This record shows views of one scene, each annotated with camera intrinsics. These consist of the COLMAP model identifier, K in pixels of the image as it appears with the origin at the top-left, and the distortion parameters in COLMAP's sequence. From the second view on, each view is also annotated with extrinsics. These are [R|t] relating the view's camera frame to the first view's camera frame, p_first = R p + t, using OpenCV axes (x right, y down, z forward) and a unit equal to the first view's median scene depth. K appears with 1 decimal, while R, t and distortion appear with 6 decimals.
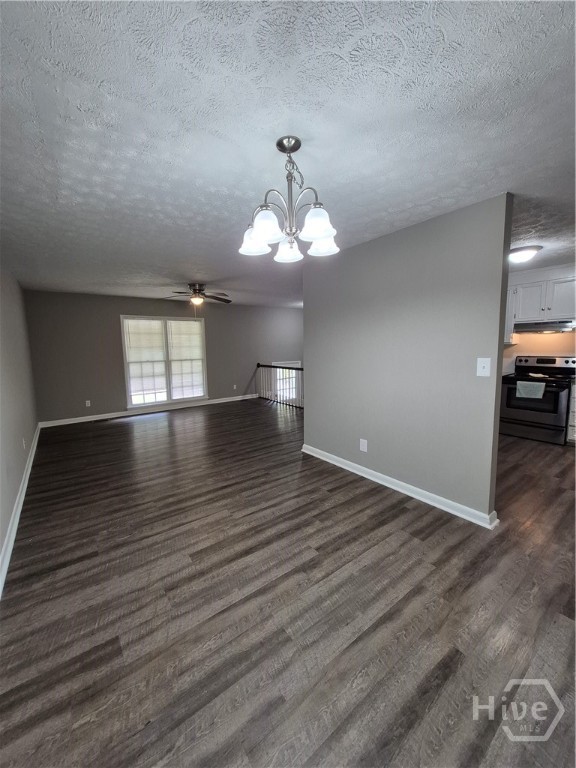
lens RADIAL K [[299.5, 0, 276.8], [0, 299.5, 379.1], [0, 0, 1]] dist [0.003246, -0.000392]
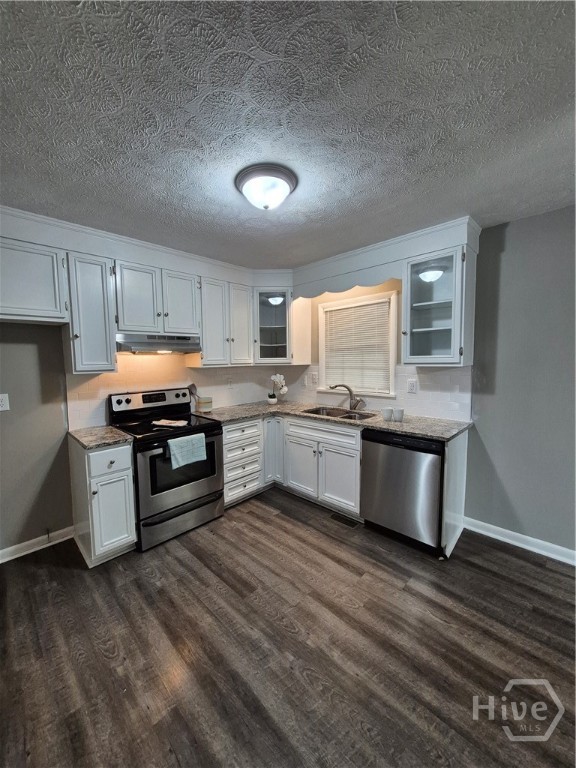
lens RADIAL K [[299.6, 0, 275.4], [0, 299.6, 383.9], [0, 0, 1]] dist [0.000476, -0.000049]
pose [[-0.148572, -0.061023, 0.987017, 0.483861], [0.129898, 0.988242, 0.080651, -0.215876], [-0.980333, 0.140194, -0.138898, 1.686681]]
